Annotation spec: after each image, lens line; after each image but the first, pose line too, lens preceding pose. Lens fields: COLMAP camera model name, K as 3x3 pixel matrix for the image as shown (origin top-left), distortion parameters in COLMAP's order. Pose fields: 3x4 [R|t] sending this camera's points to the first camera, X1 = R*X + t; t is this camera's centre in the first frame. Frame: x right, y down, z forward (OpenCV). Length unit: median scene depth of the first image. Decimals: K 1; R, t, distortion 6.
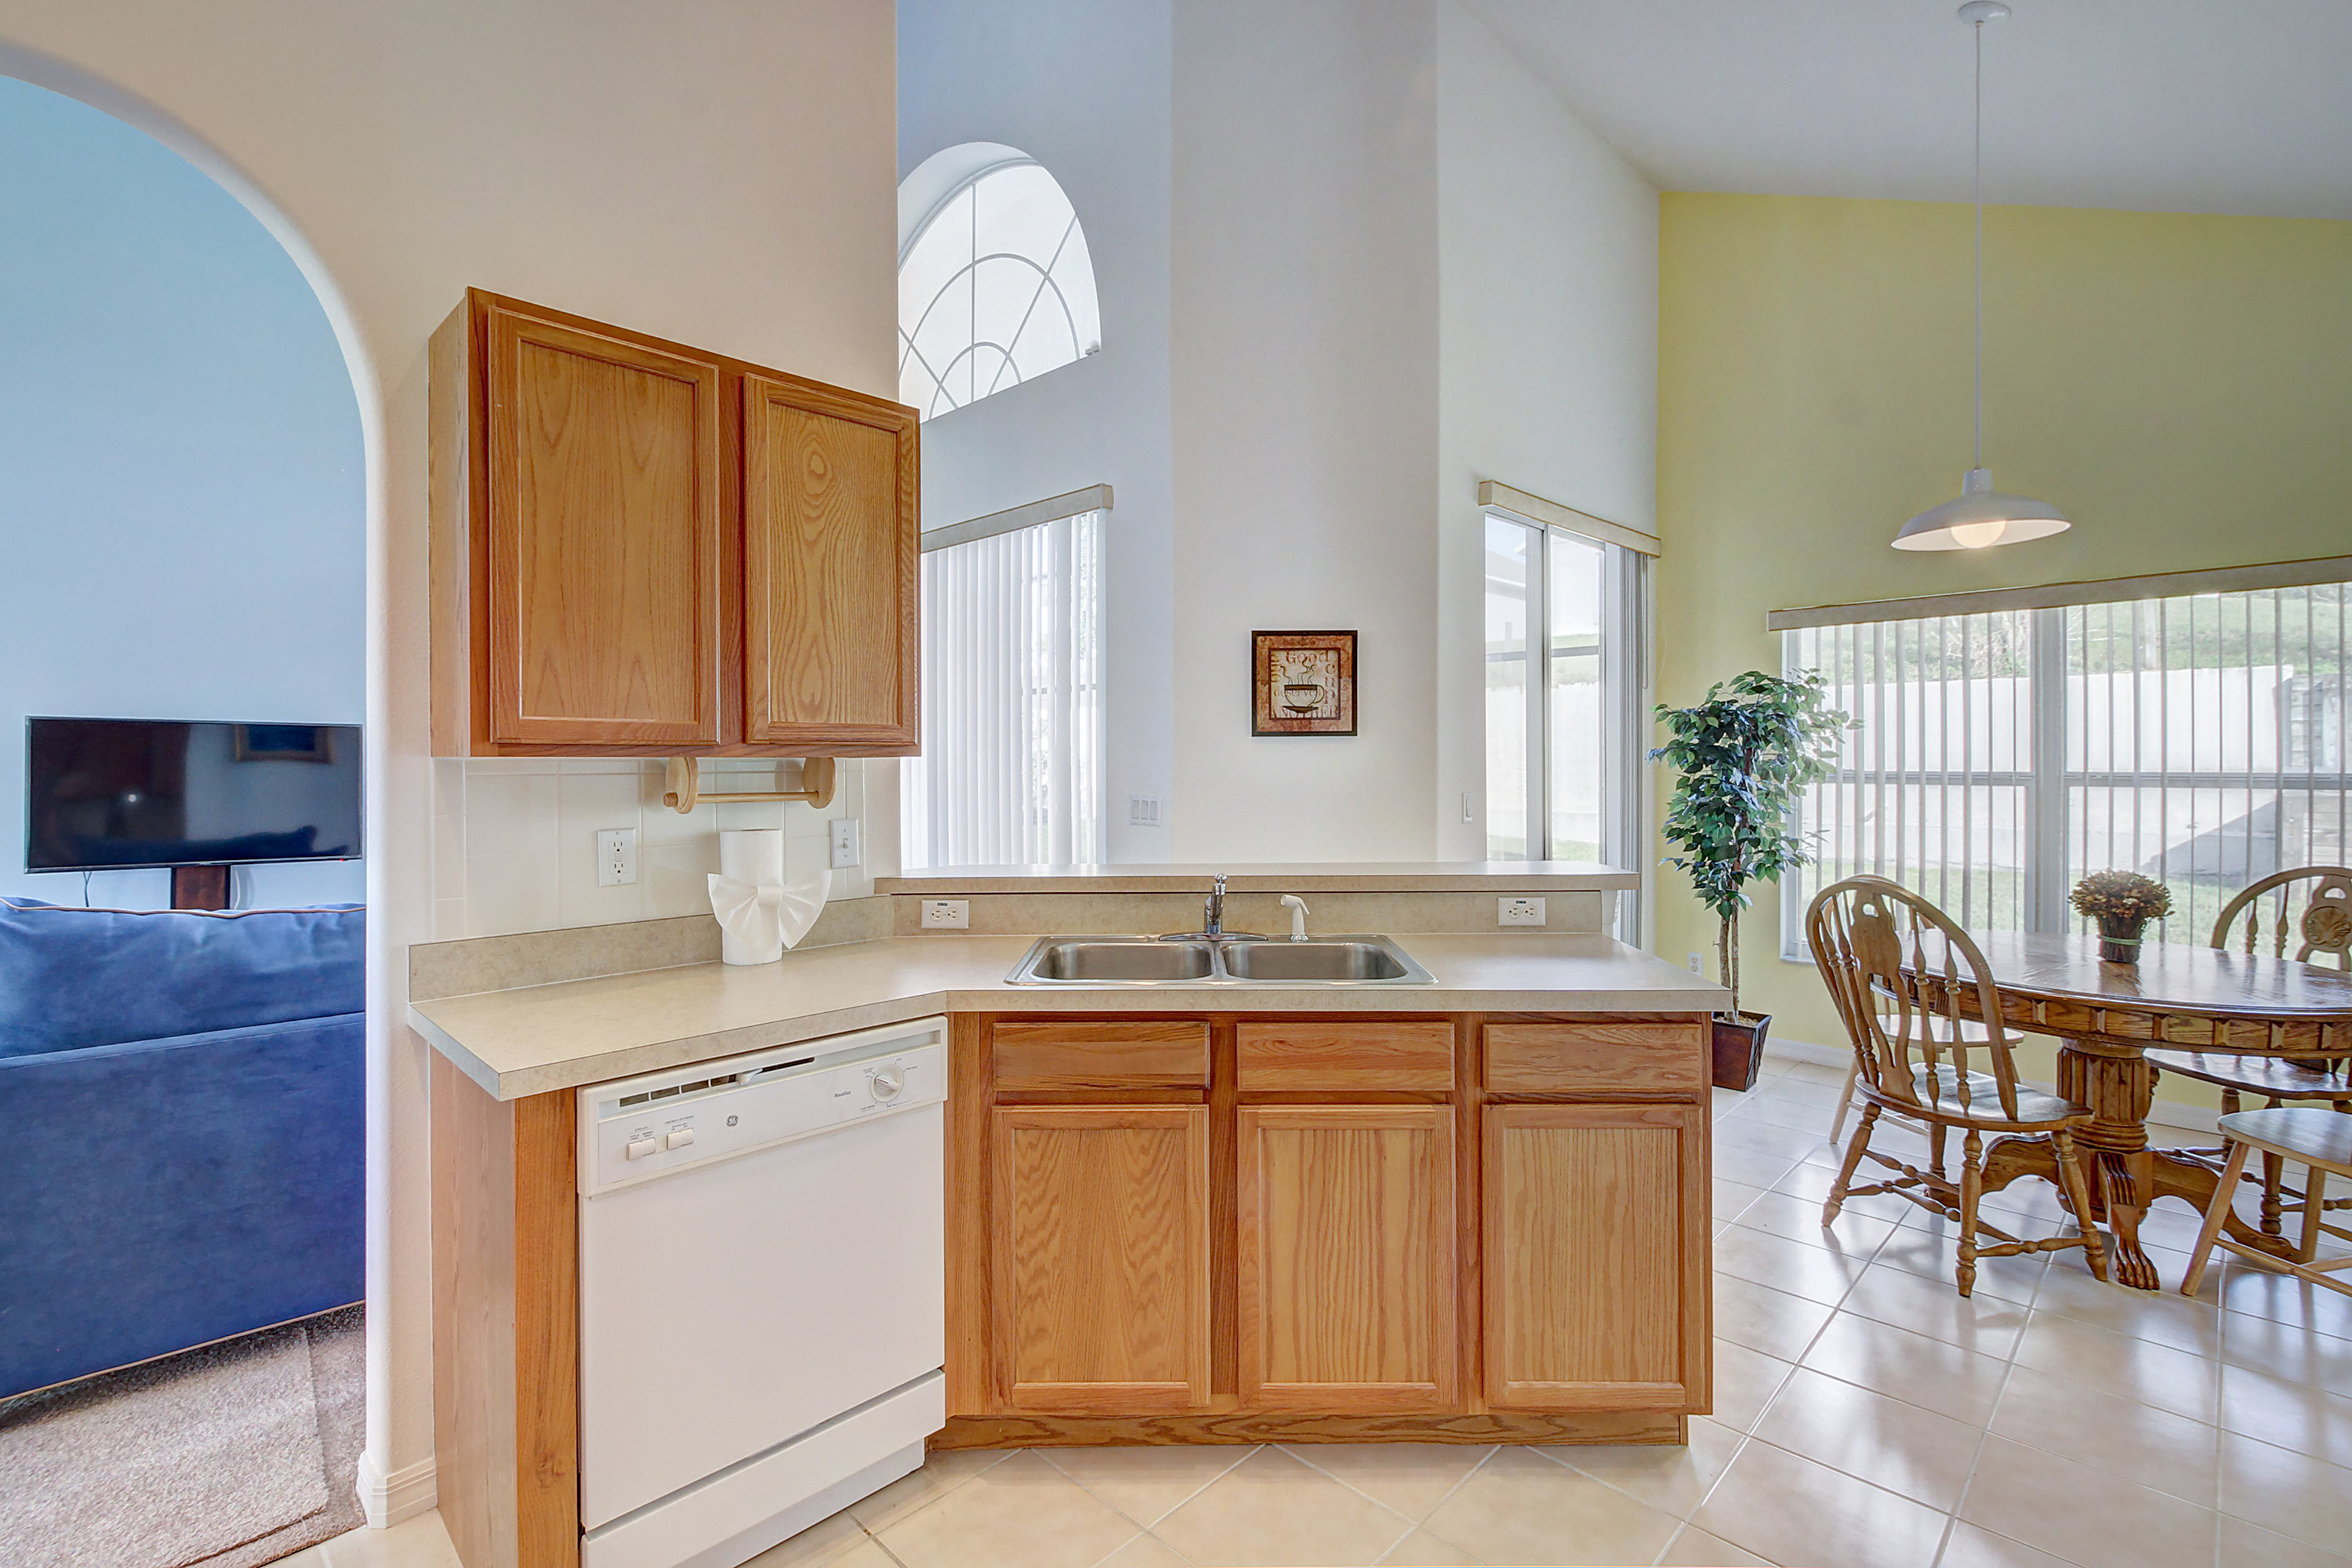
lens RADIAL K [[1079.9, 0, 1169.8], [0, 1079.9, 756.9], [0, 0, 1]] dist [0.009995, -0.003949]
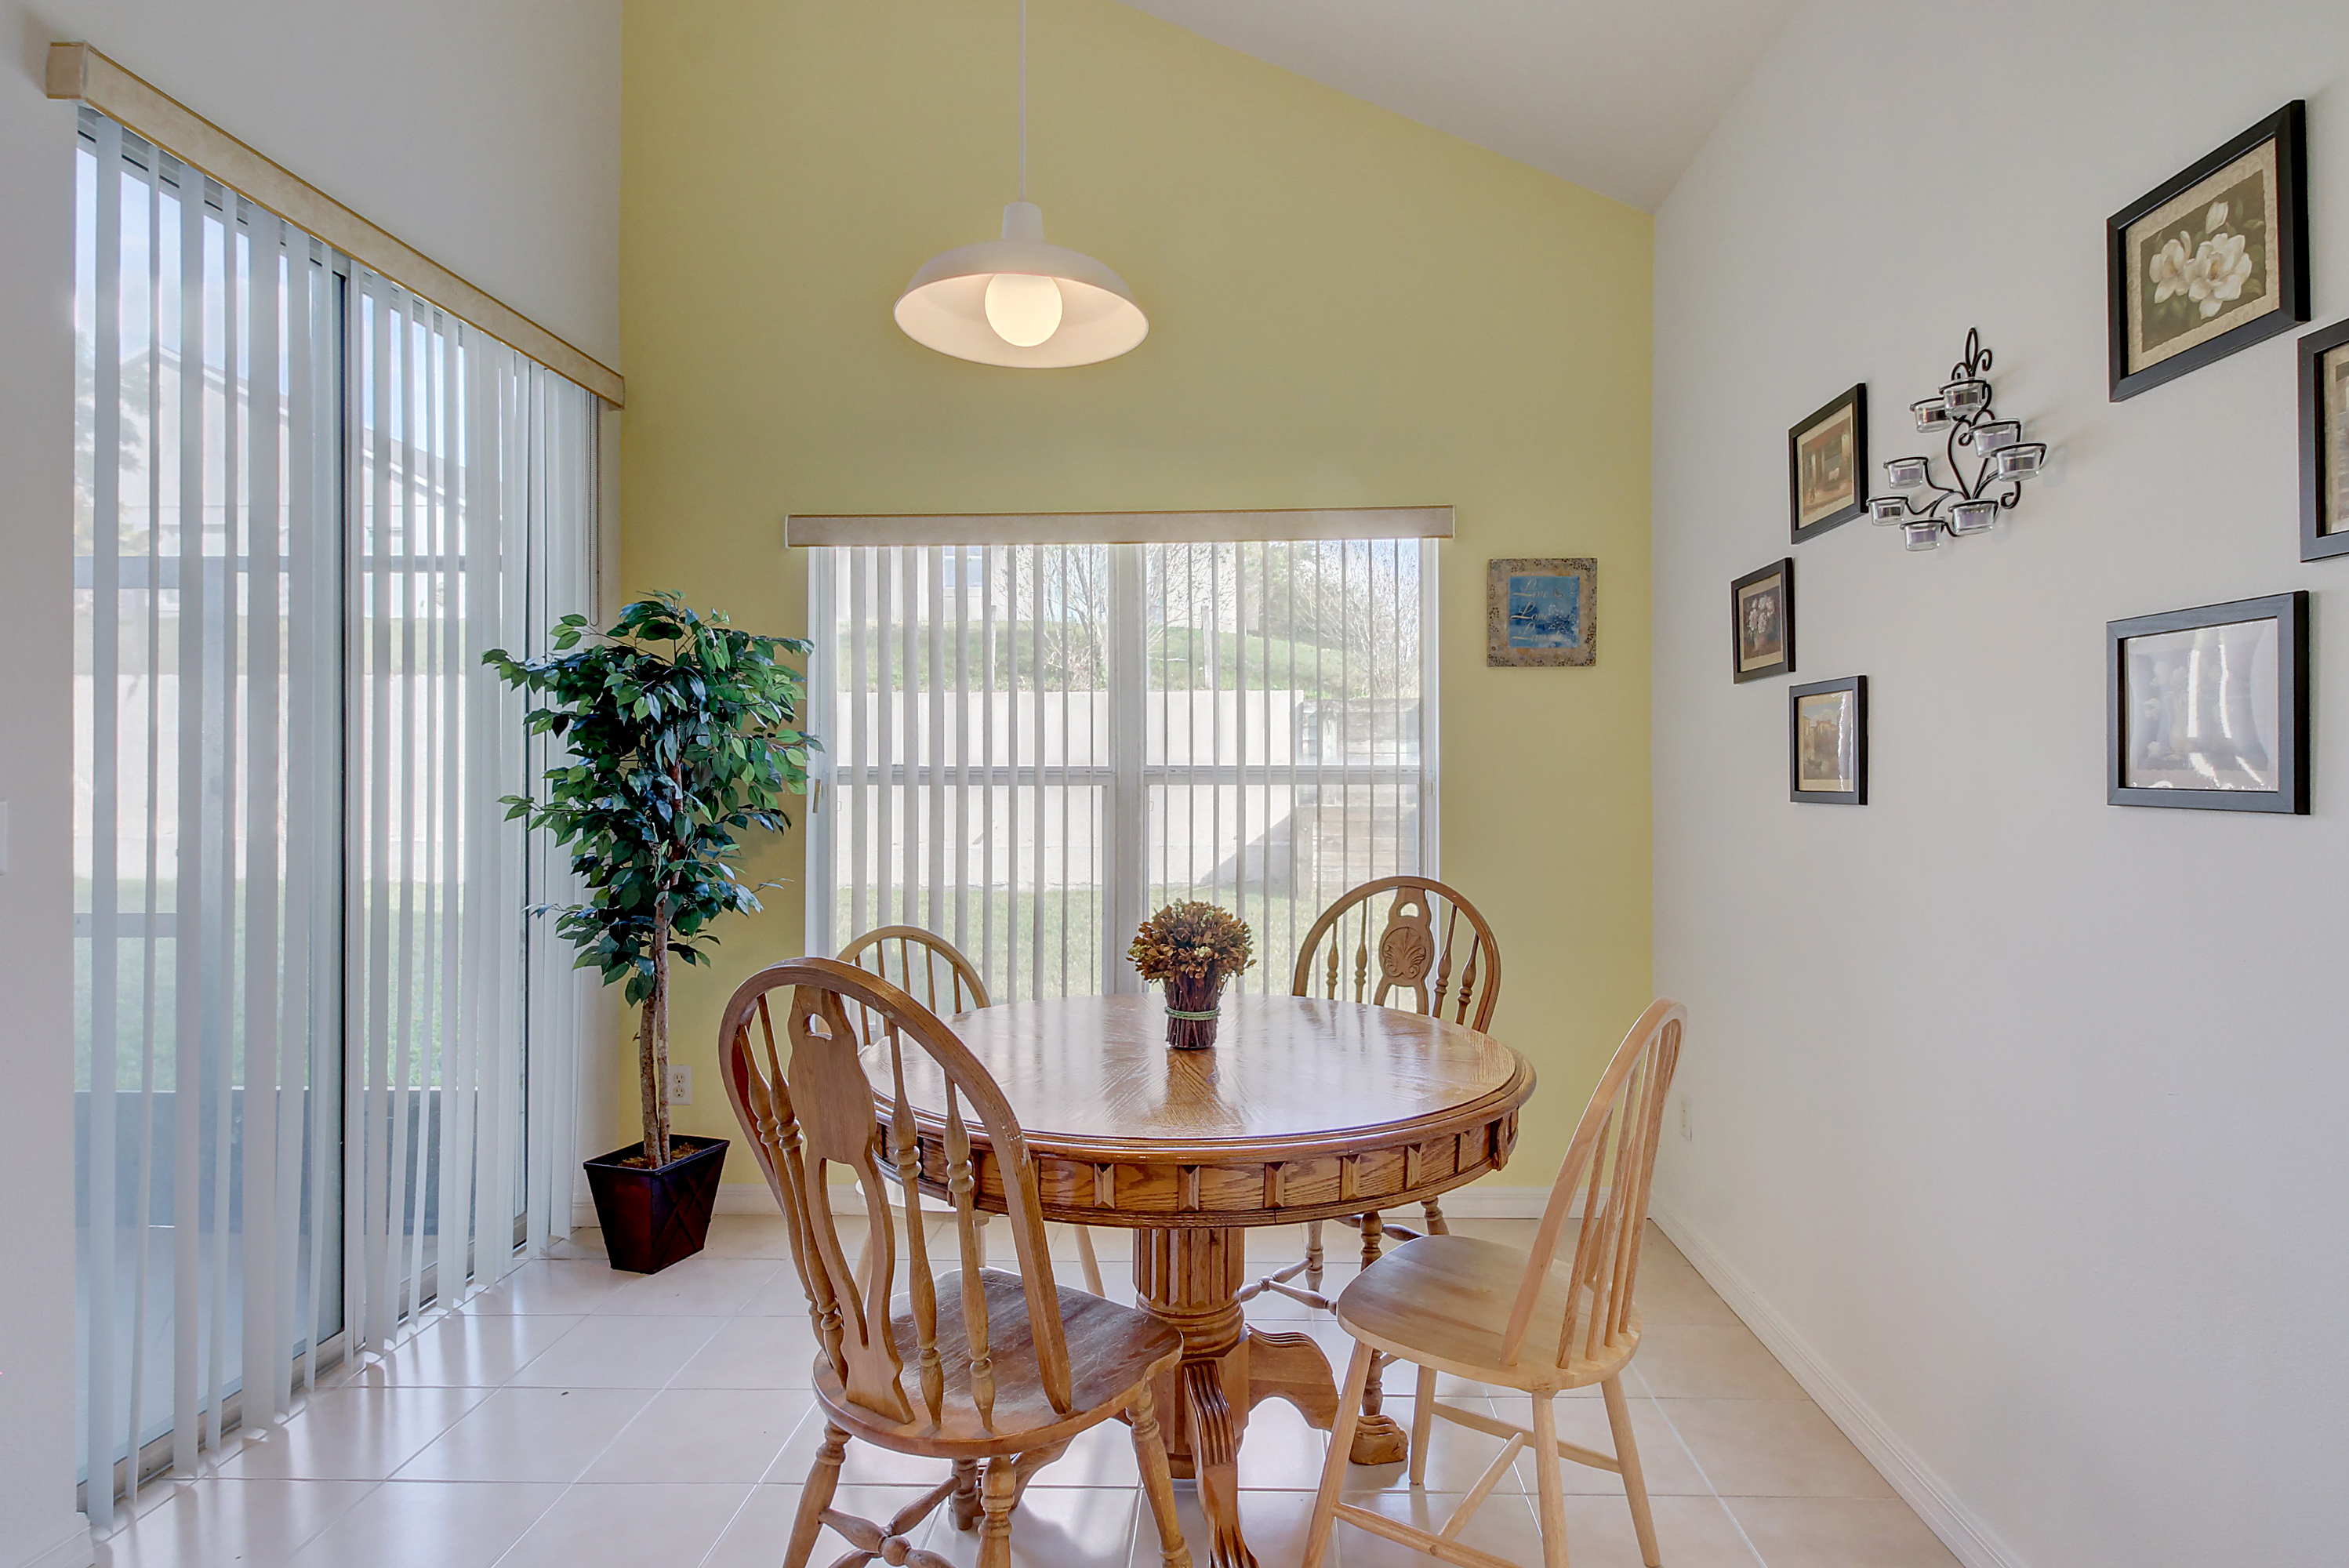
lens RADIAL K [[1166.8, 0, 1181.9], [0, 1166.8, 782.0], [0, 0, 1]] dist [0.002093, 0.001513]
pose [[0.751941, 0.001207, 0.659229, 0.391349], [0.001772, 0.999991, -0.003851, 0.035822], [-0.659228, 0.004064, 0.751932, 0.471458]]
